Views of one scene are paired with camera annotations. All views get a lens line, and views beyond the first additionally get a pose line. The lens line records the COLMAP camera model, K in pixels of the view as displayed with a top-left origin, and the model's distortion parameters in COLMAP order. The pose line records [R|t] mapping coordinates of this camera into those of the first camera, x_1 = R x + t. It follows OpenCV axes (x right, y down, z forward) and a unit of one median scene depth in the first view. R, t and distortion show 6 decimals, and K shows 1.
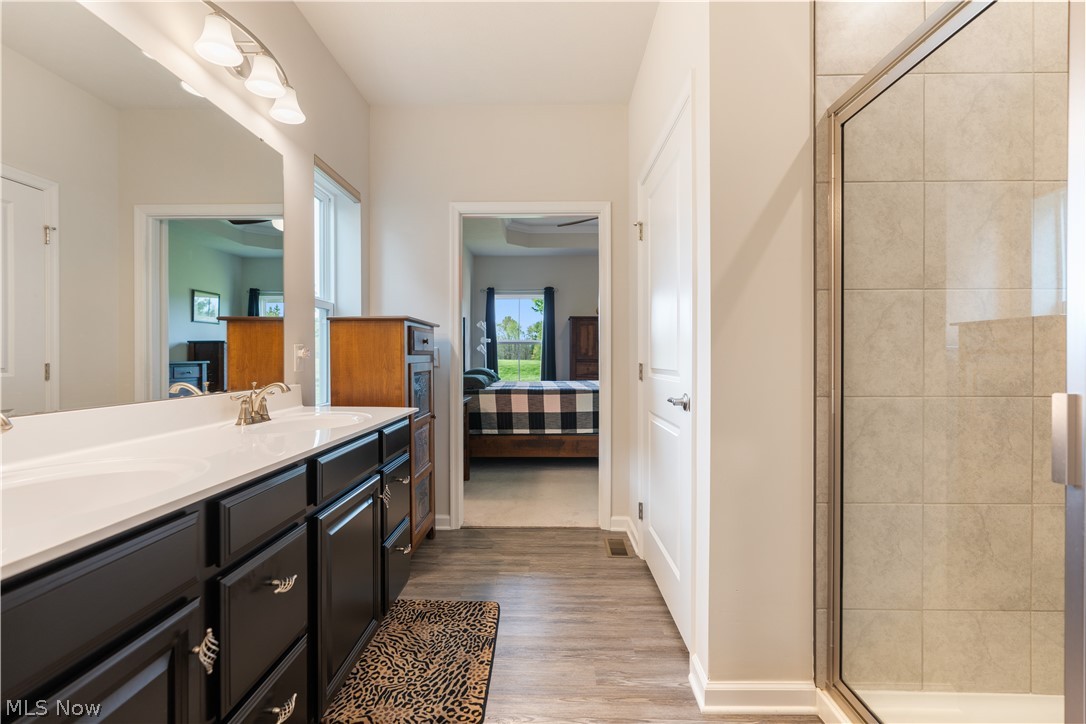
lens RADIAL K [[487.6, 0, 541.9], [0, 487.6, 360.3], [0, 0, 1]] dist [-0.002404, 0.001505]
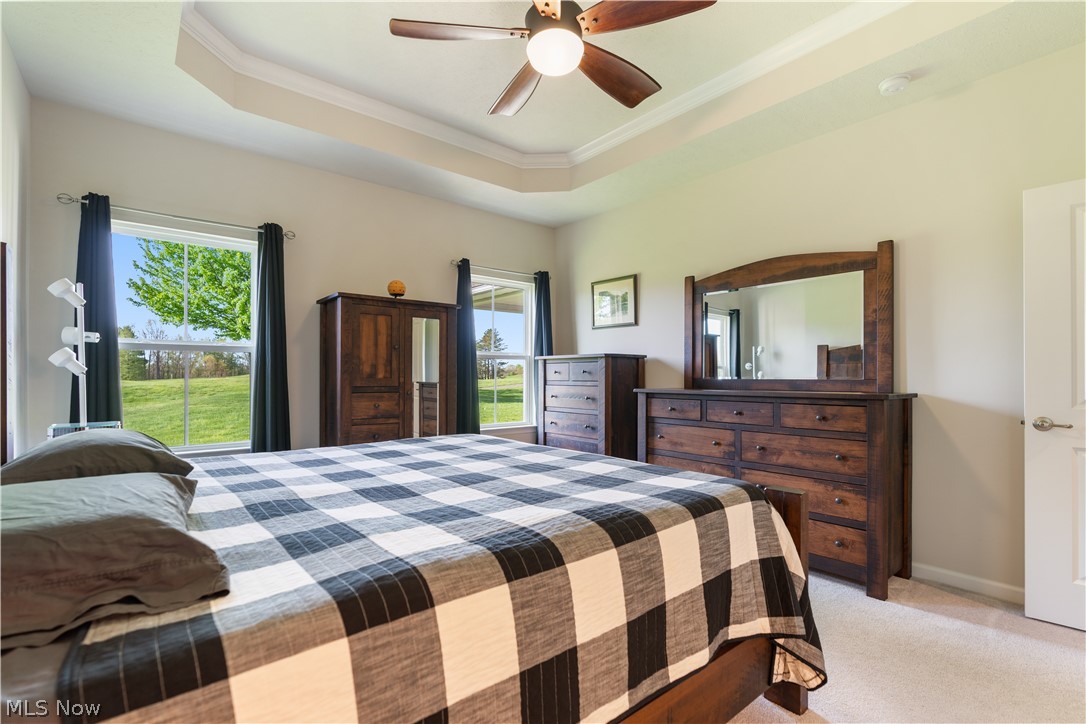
lens RADIAL K [[487.6, 0, 545.3], [0, 487.6, 378.5], [0, 0, 1]] dist [-0.002404, 0.001505]
pose [[0.756257, -0.003181, 0.654267, -0.094758], [0.002553, 0.999995, 0.001910, -0.010375], [-0.654270, 0.000226, 0.756261, 0.524708]]
